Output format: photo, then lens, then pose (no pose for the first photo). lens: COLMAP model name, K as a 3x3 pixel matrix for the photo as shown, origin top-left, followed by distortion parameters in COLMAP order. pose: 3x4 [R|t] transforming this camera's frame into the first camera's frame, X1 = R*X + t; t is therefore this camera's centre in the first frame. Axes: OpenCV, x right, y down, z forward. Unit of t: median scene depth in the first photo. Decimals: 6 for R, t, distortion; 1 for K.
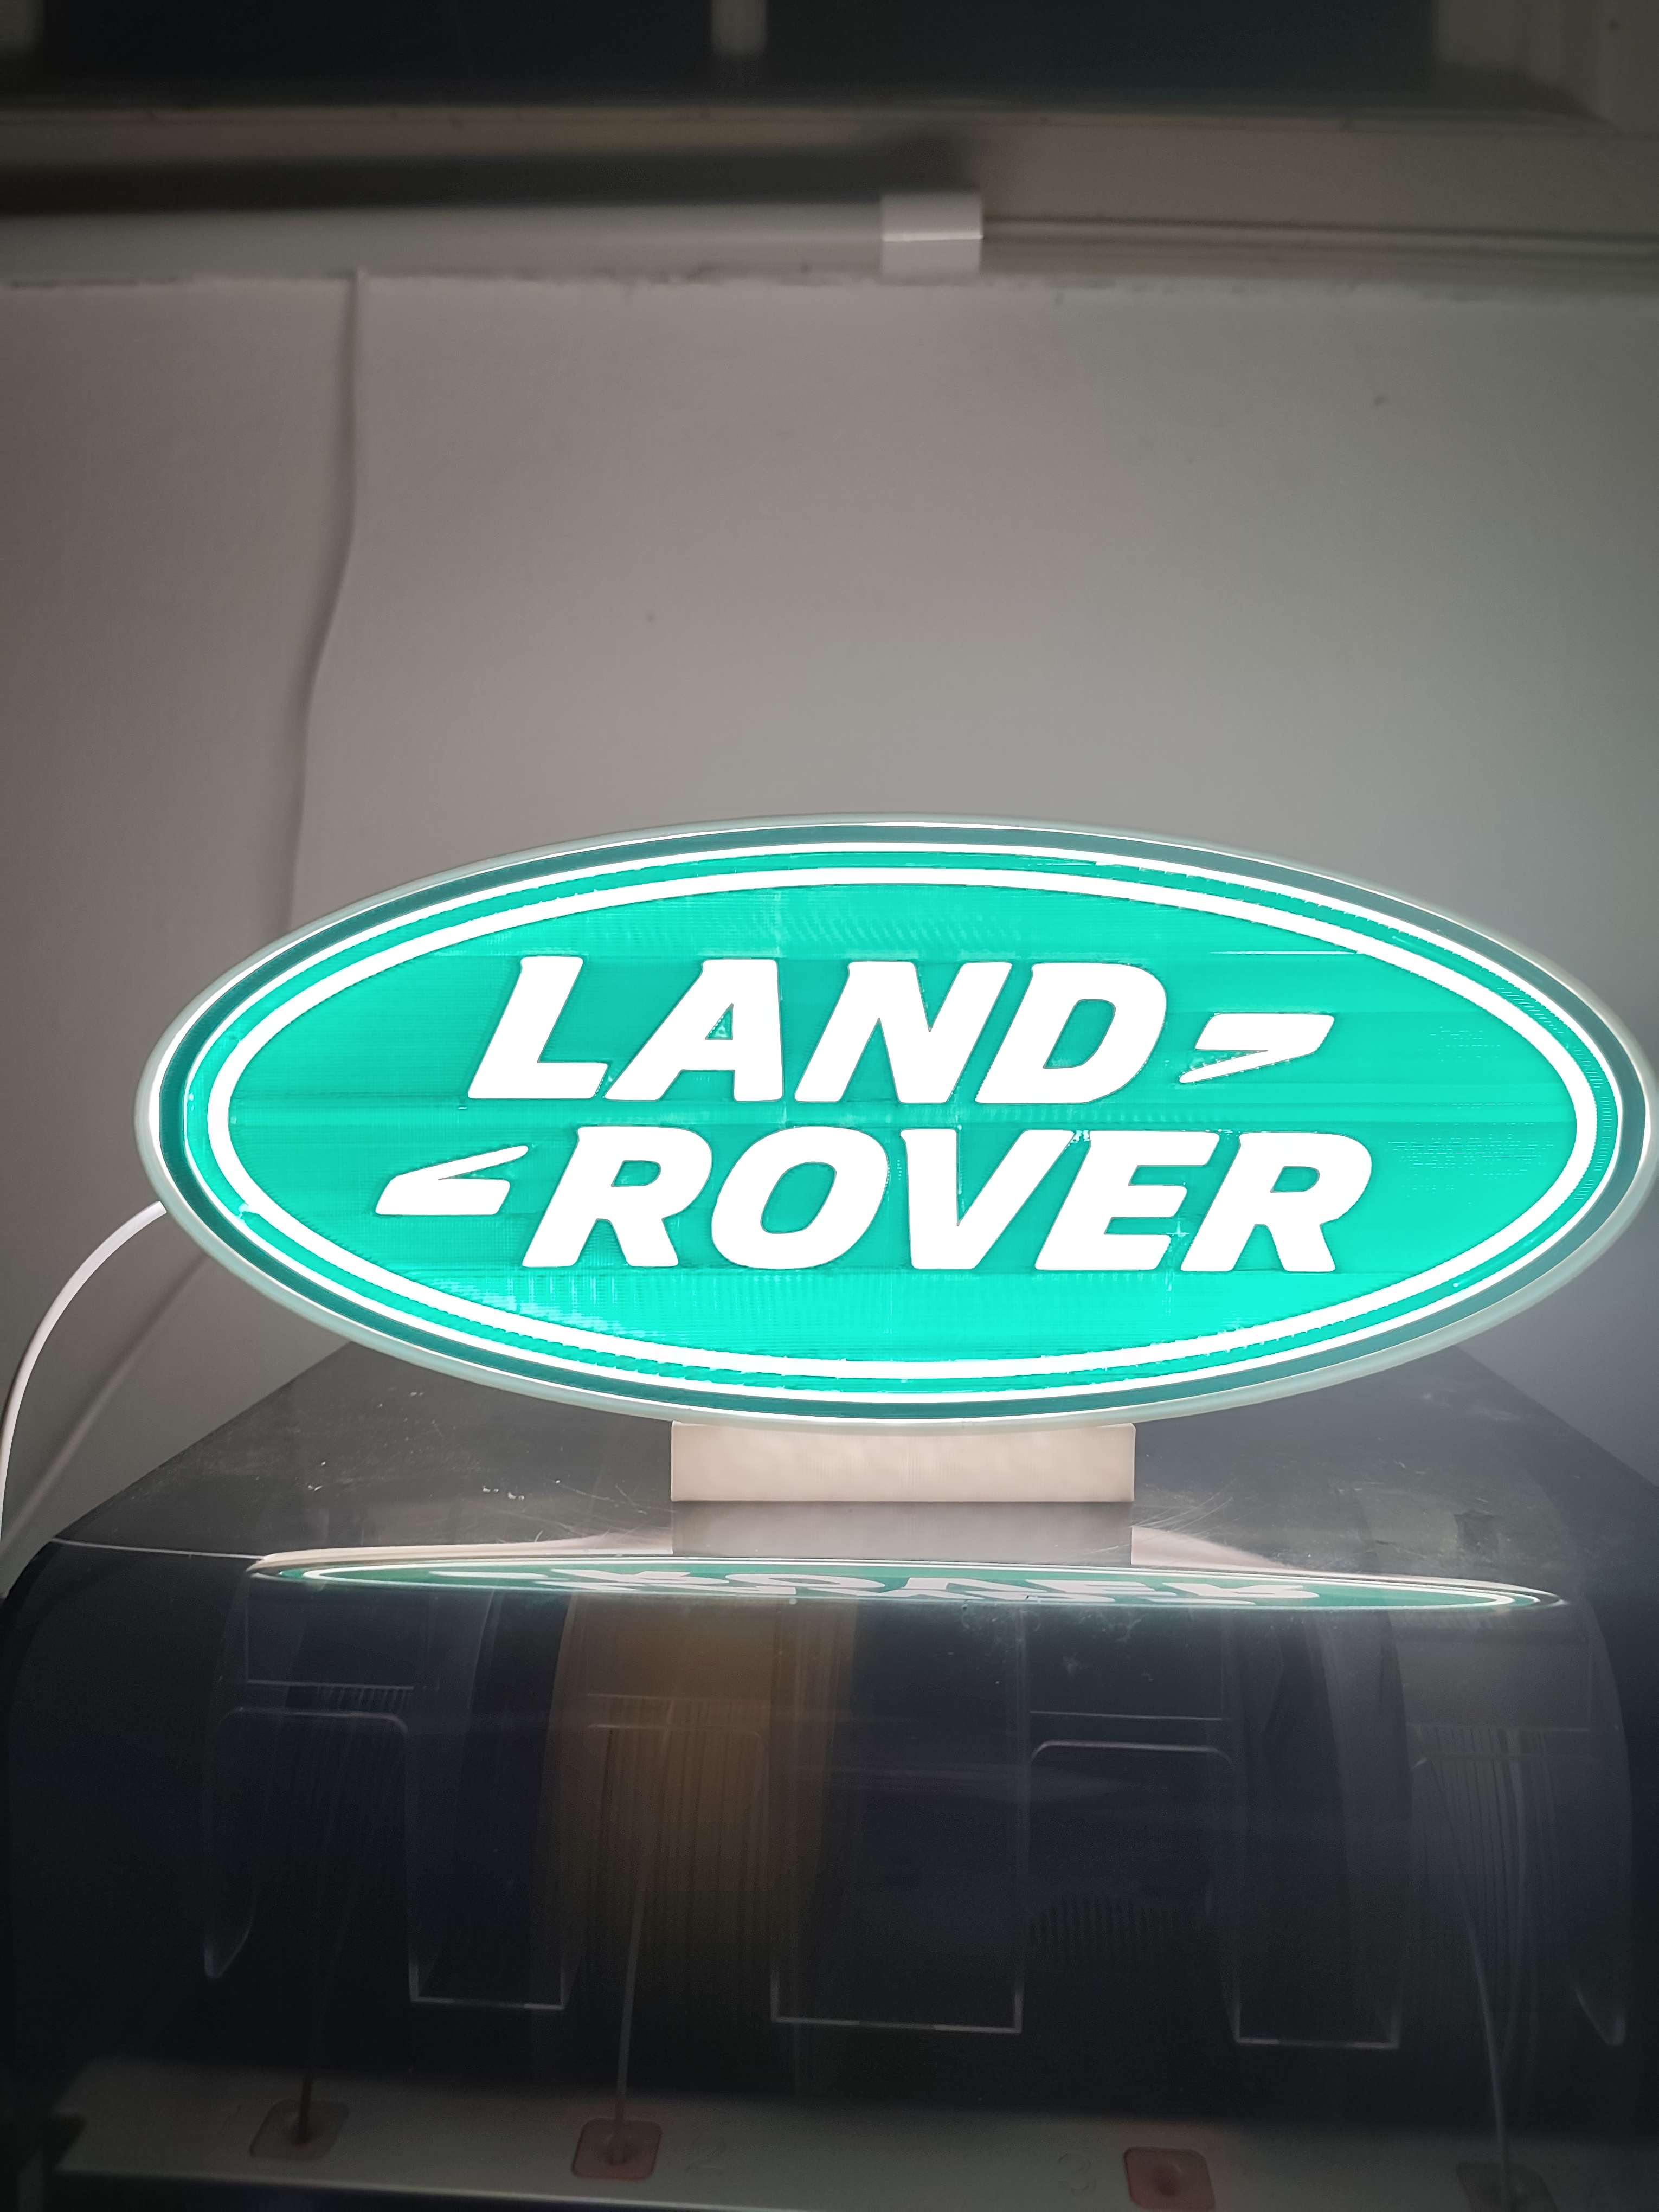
lens RADIAL K [[1612.5, 0, 829.5], [0, 1612.5, 1106.0], [0, 0, 1]] dist [0.024066, 0.002563]
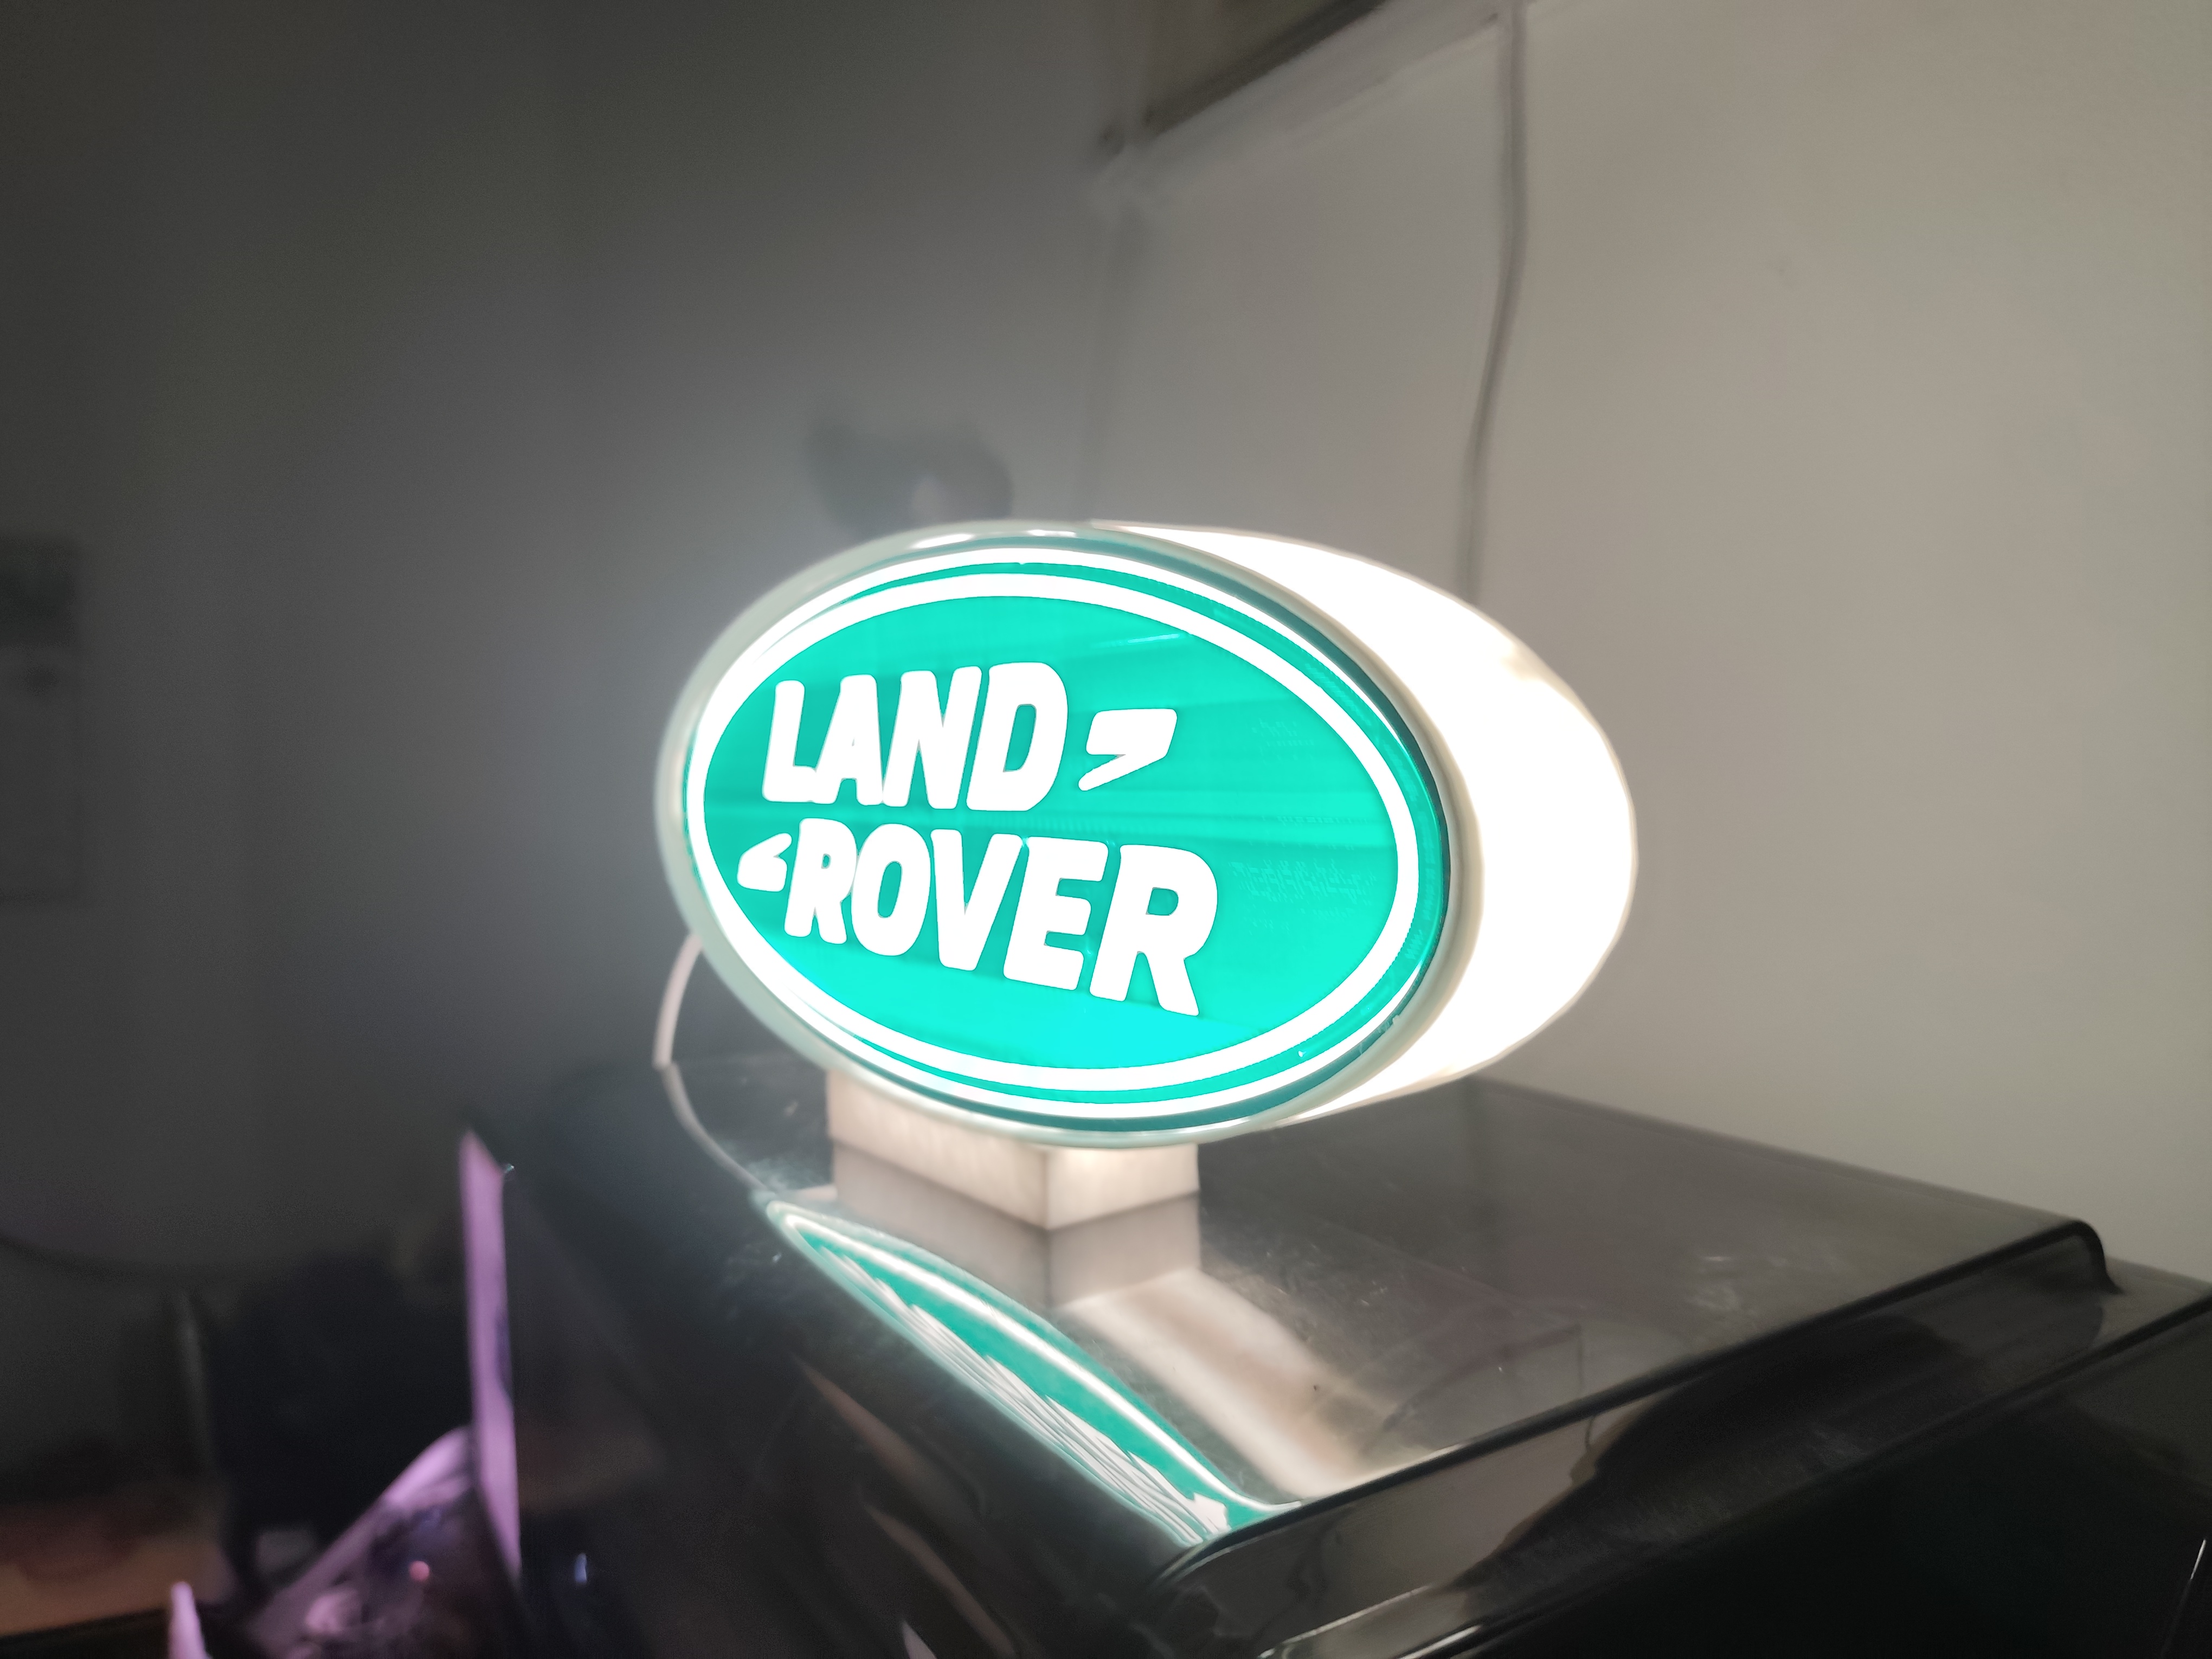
lens RADIAL K [[1612.5, 0, 1132.9], [0, 1612.5, 834.3], [0, 0, 1]] dist [0.024066, 0.002563]
pose [[0.562044, 0.028892, -0.826603, 1.003660], [-0.037295, 0.999259, 0.009568, 0.001700], [0.826266, 0.025450, 0.562705, 0.511540]]
